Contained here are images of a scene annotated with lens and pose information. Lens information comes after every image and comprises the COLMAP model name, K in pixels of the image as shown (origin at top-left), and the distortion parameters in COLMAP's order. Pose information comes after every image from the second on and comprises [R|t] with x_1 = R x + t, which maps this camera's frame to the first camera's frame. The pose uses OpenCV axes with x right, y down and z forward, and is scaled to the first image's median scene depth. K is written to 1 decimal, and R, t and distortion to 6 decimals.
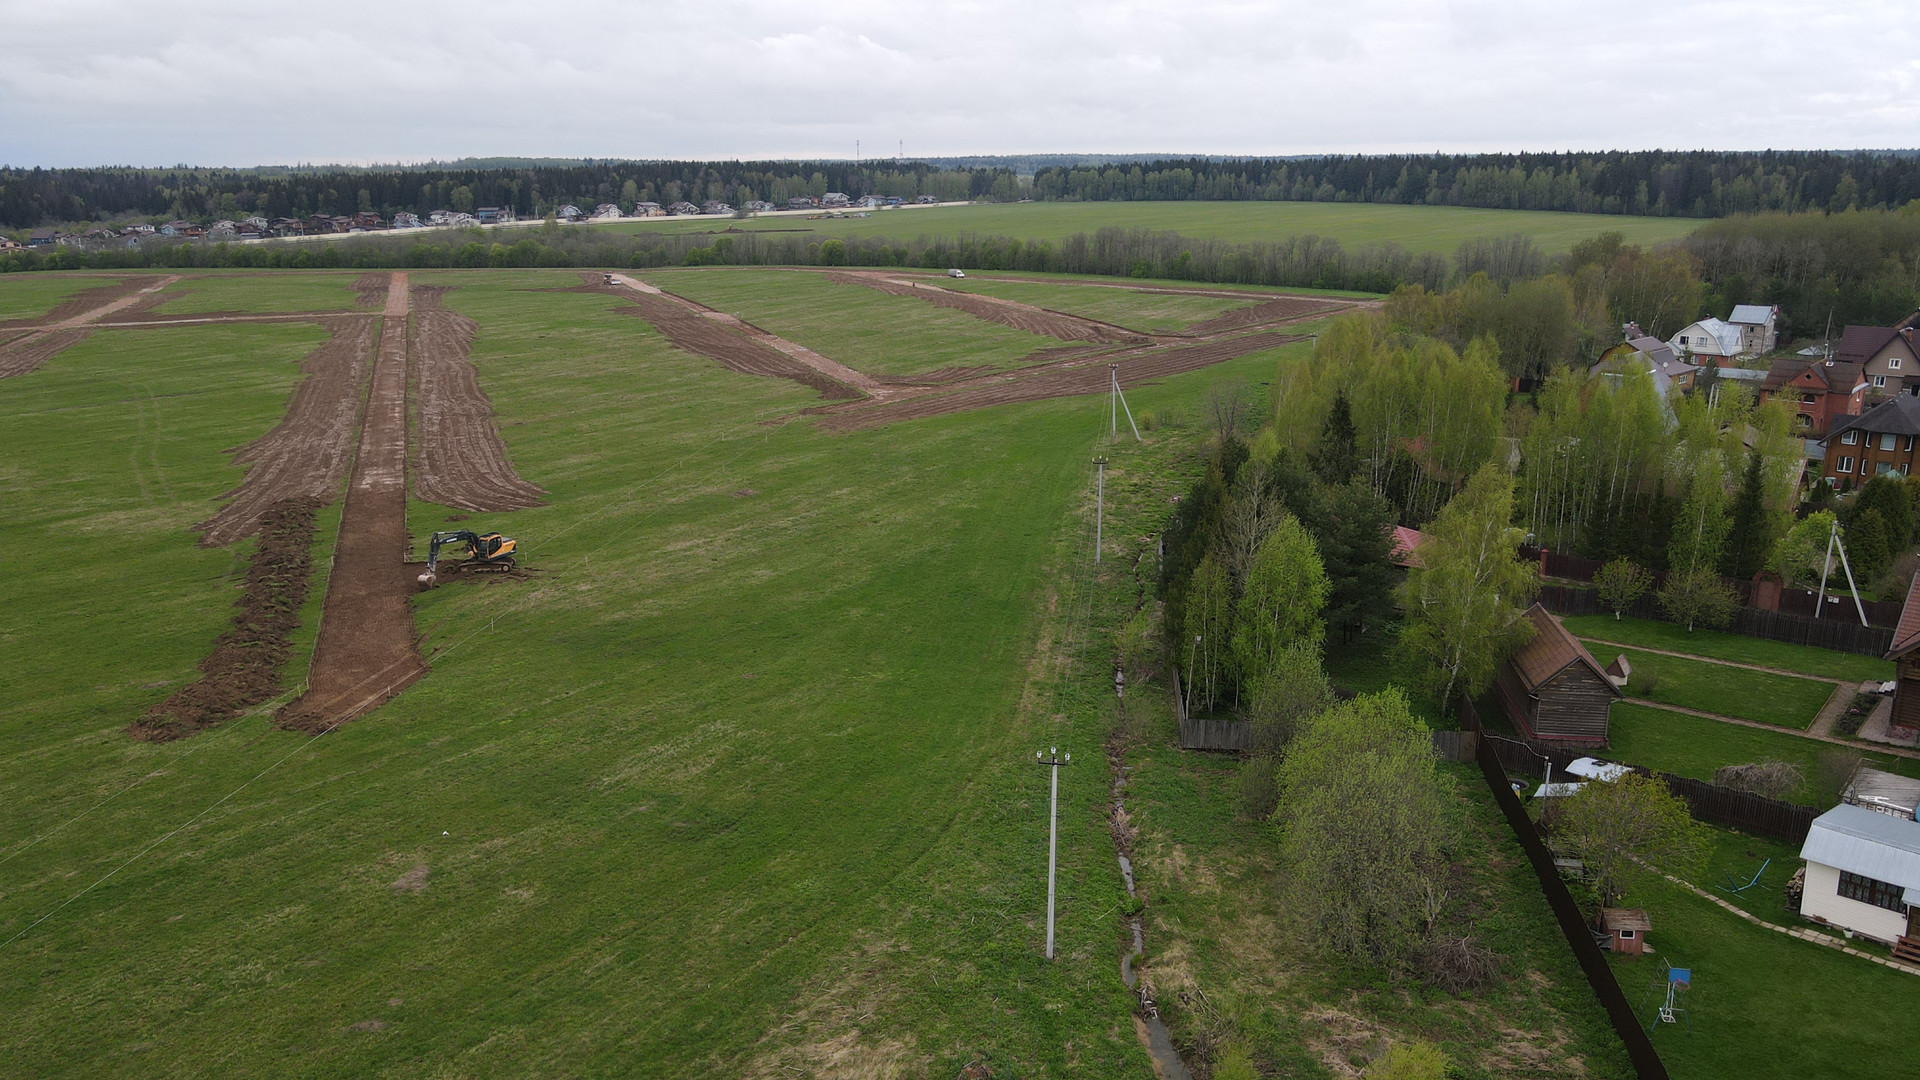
lens RADIAL K [[1422.1, 0, 948.7], [0, 1422.1, 541.0], [0, 0, 1]] dist [0.004640, 0.026975]
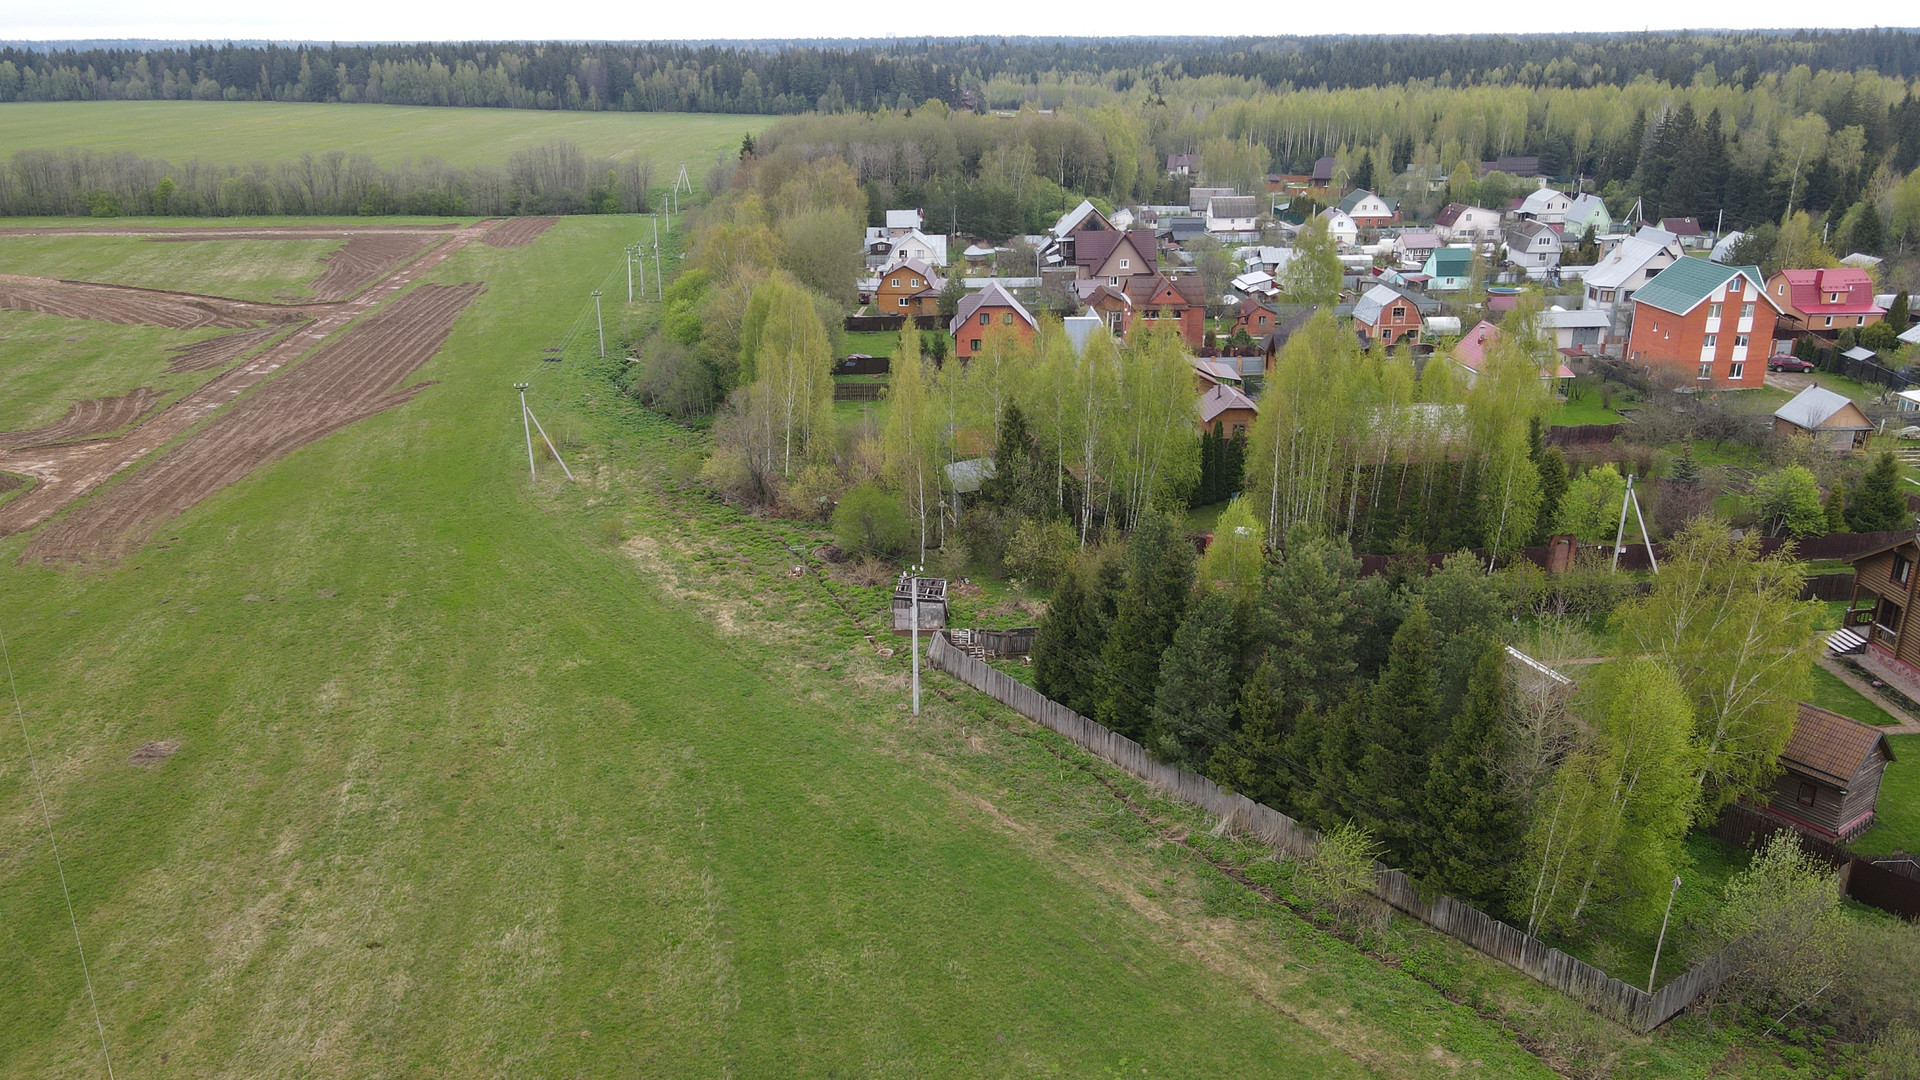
lens RADIAL K [[1422.1, 0, 948.7], [0, 1422.1, 541.0], [0, 0, 1]] dist [0.004640, 0.026975]
pose [[0.724683, -0.228771, 0.649998, -0.084503], [0.180876, 0.973358, 0.140921, -0.043573], [-0.664919, 0.015446, 0.746756, 0.129565]]
